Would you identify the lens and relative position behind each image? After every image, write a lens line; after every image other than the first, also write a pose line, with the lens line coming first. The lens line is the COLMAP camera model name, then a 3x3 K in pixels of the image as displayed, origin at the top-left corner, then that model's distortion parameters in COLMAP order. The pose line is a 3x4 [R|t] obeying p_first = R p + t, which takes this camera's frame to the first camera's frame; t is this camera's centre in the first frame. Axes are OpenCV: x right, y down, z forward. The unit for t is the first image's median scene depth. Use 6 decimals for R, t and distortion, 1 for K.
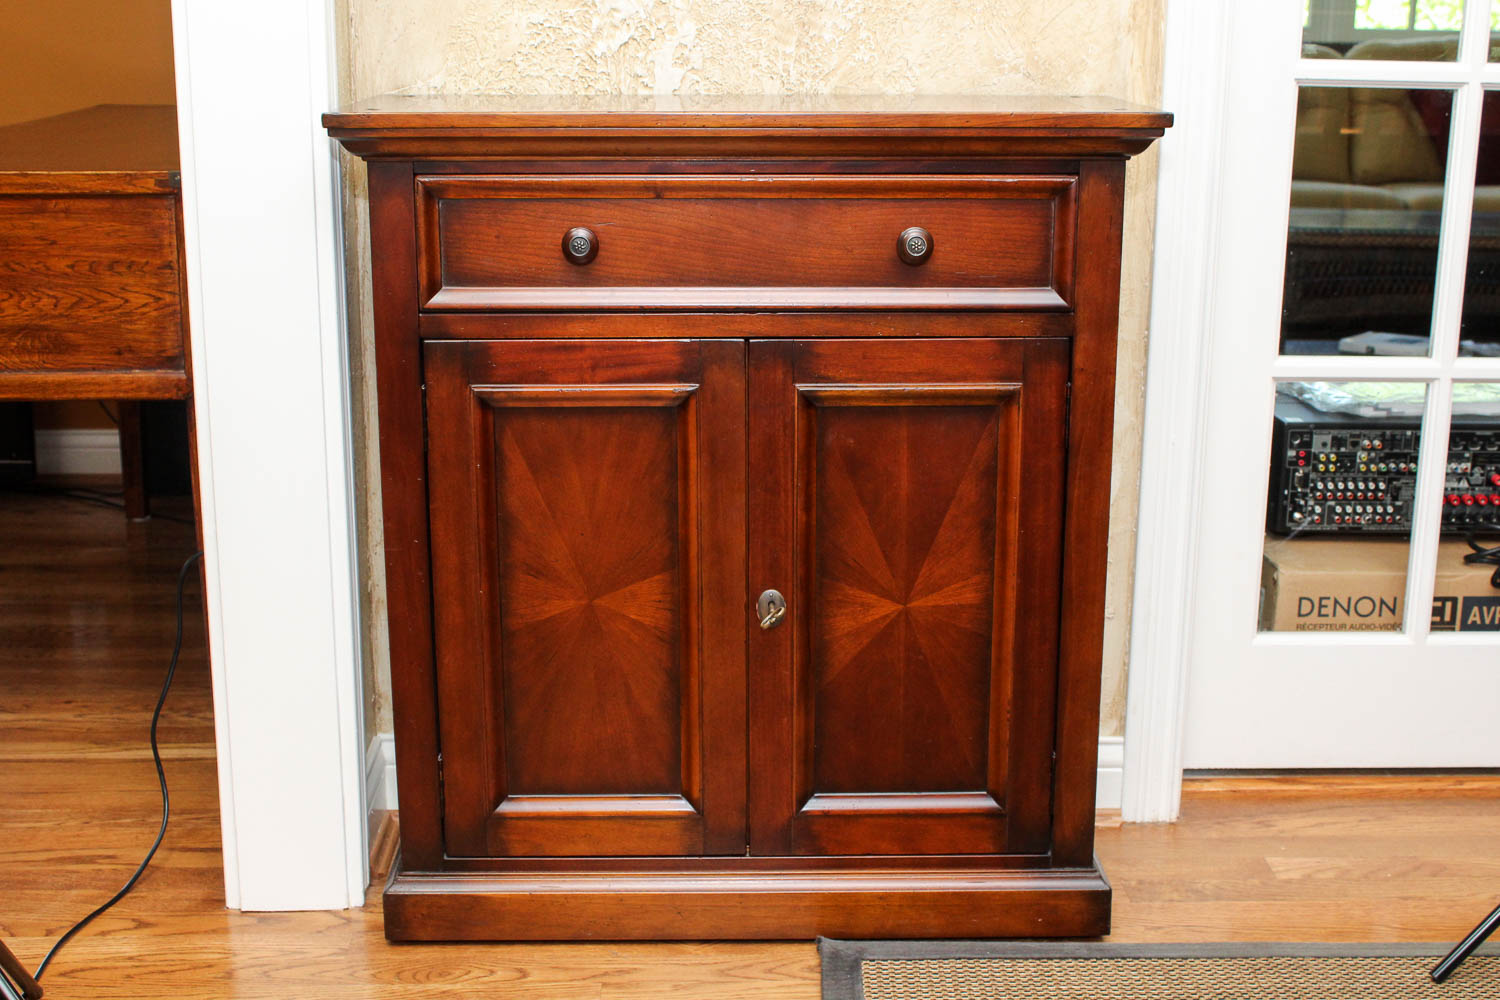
lens RADIAL K [[1216.1, 0, 750.0], [0, 1216.1, 500.0], [0, 0, 1]] dist [-0.029873, 0.000627]
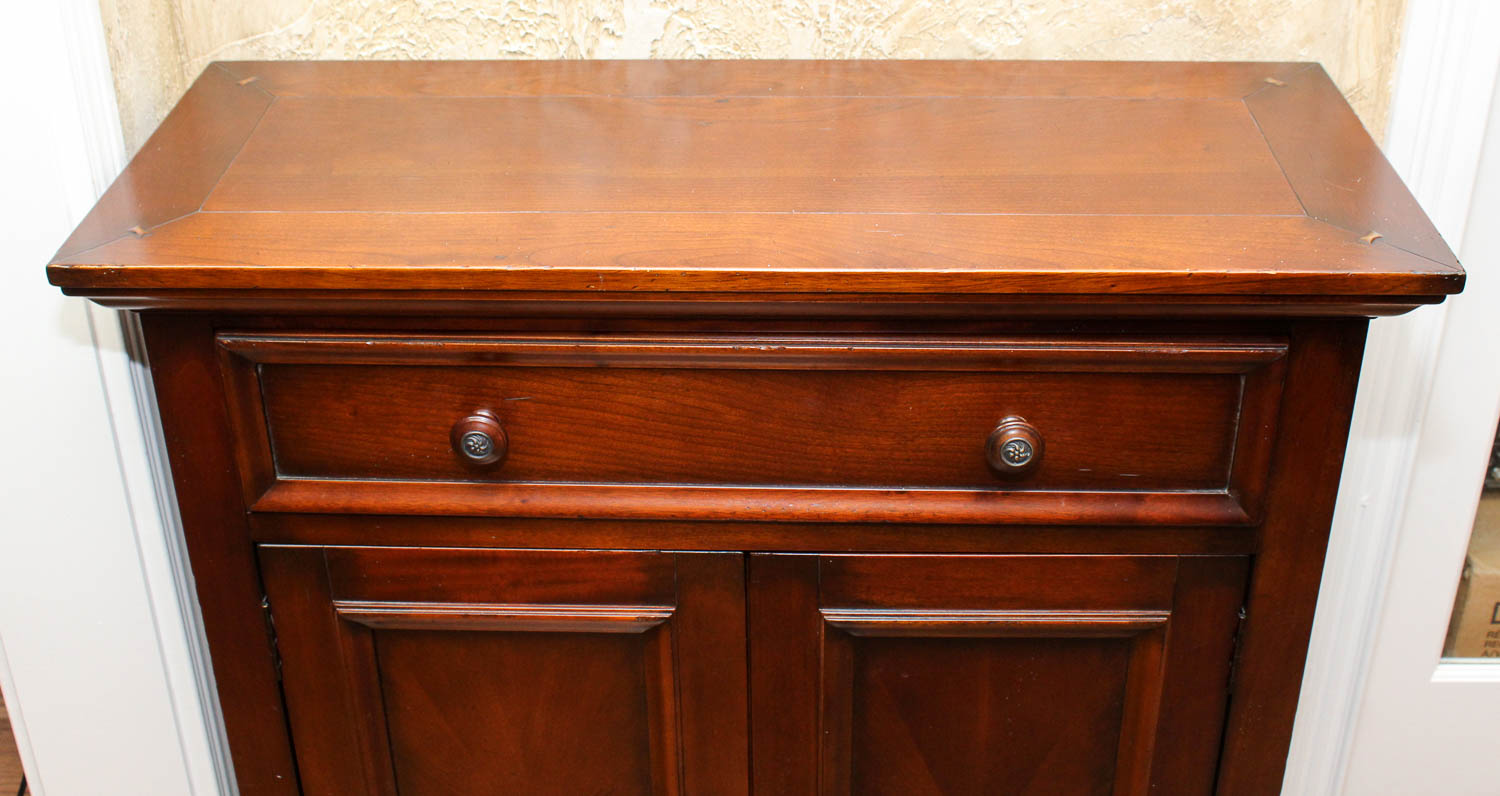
lens RADIAL K [[1349.0, 0, 750.0], [0, 1349.0, 398.0], [0, 0, 1]] dist [-0.055145, 0.011698]
pose [[0.998997, 0.011980, -0.043138, 0.028816], [-0.004475, 0.985429, 0.170030, -0.332324], [0.044547, -0.169667, 0.984494, 0.305096]]
